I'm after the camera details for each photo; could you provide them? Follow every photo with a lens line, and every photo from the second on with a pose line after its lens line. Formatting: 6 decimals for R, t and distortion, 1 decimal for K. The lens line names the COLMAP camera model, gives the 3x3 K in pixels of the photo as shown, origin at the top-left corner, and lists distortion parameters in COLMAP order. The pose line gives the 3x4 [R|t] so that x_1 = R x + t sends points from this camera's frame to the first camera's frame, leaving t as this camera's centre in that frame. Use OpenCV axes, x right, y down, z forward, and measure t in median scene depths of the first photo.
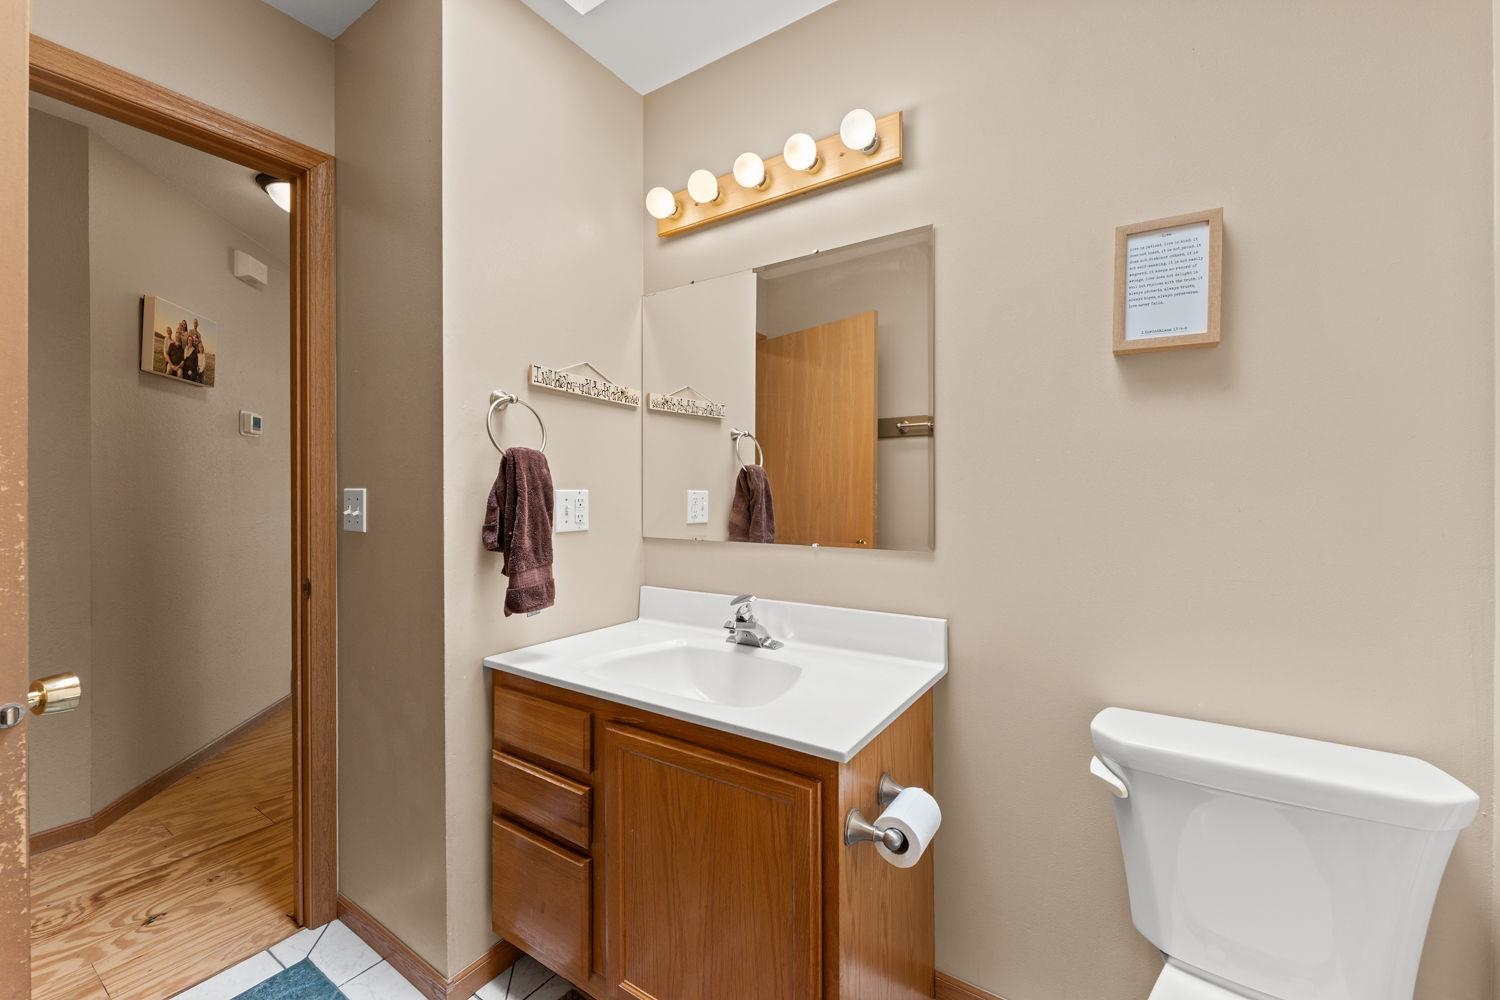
lens RADIAL K [[604.7, 0, 746.2], [0, 604.7, 491.9], [0, 0, 1]] dist [0.000065, -0.000088]
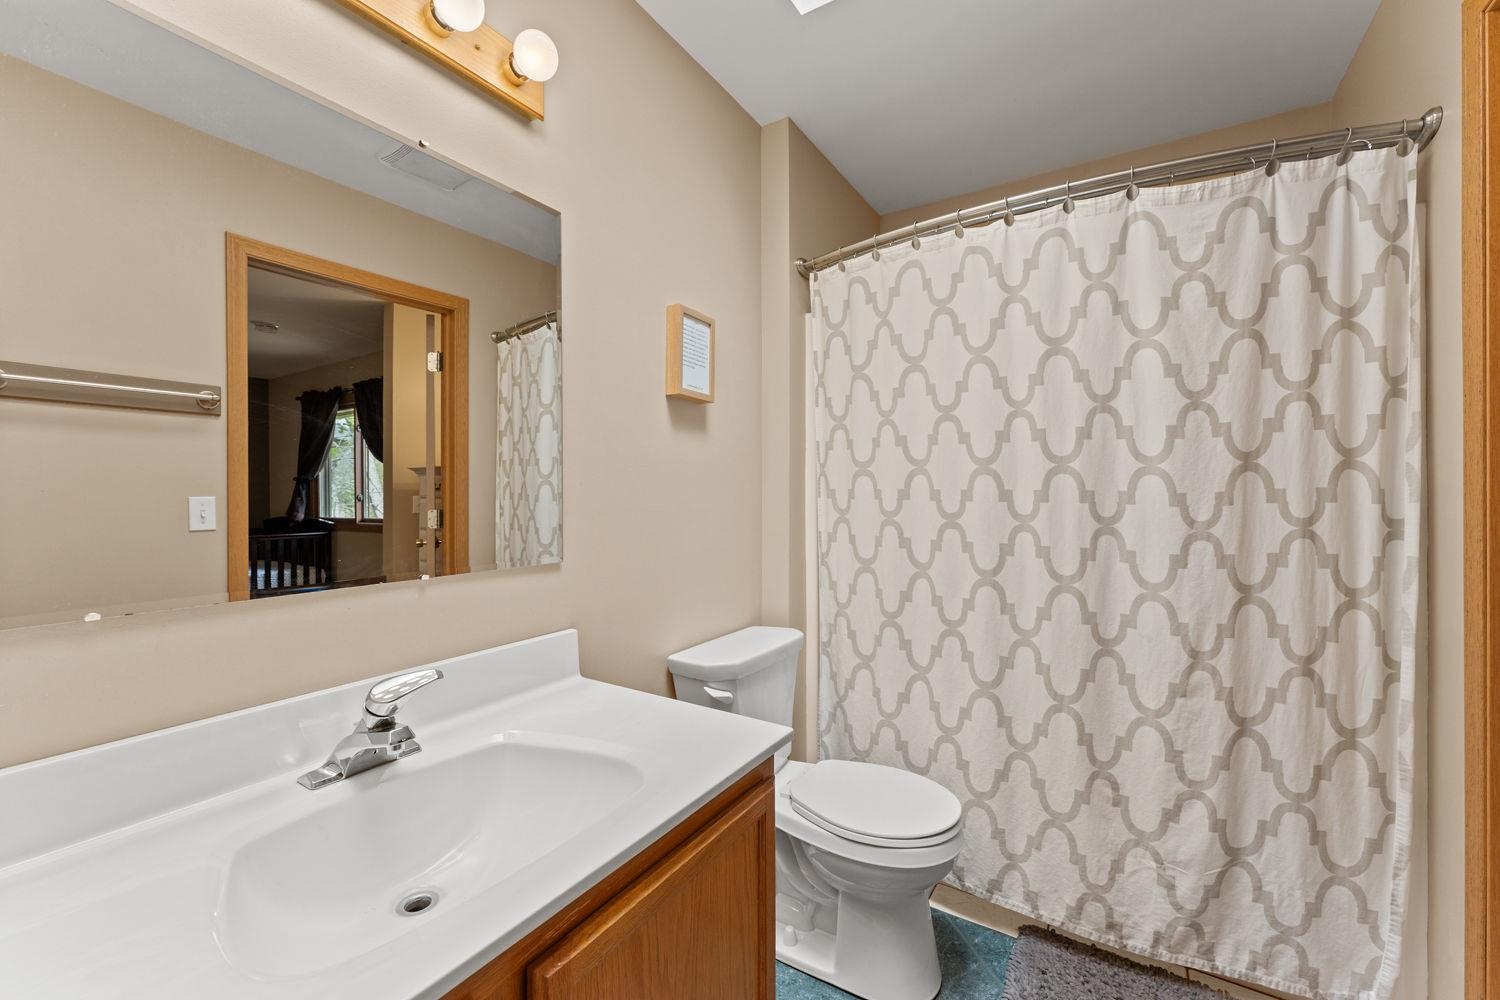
lens RADIAL K [[604.7, 0, 746.2], [0, 604.7, 491.9], [0, 0, 1]] dist [0.000065, -0.000088]
pose [[-0.031197, 0.001453, 0.999512, -0.775798], [0.001422, 0.999998, -0.001410, -0.007738], [-0.999512, 0.001377, -0.031199, 0.901307]]
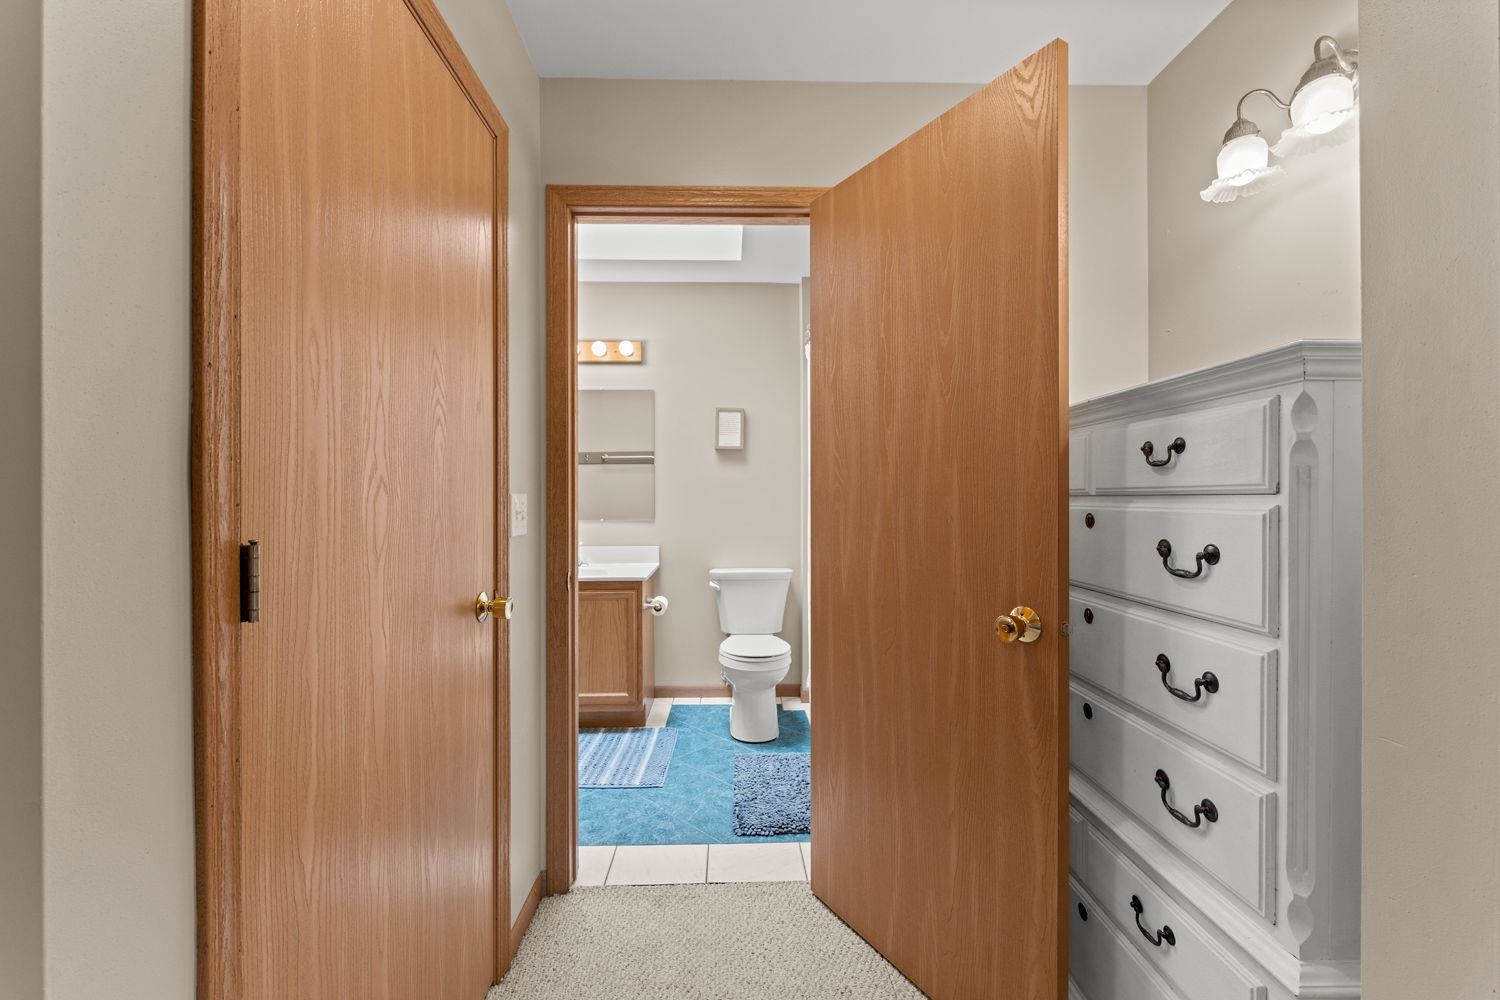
lens RADIAL K [[604.7, 0, 746.2], [0, 604.7, 491.9], [0, 0, 1]] dist [0.000065, -0.000088]
pose [[0.817212, 0.002124, 0.576334, -1.007592], [0.003831, 0.999951, -0.009116, 0.009549], [-0.576325, 0.009658, 0.817164, -1.556773]]
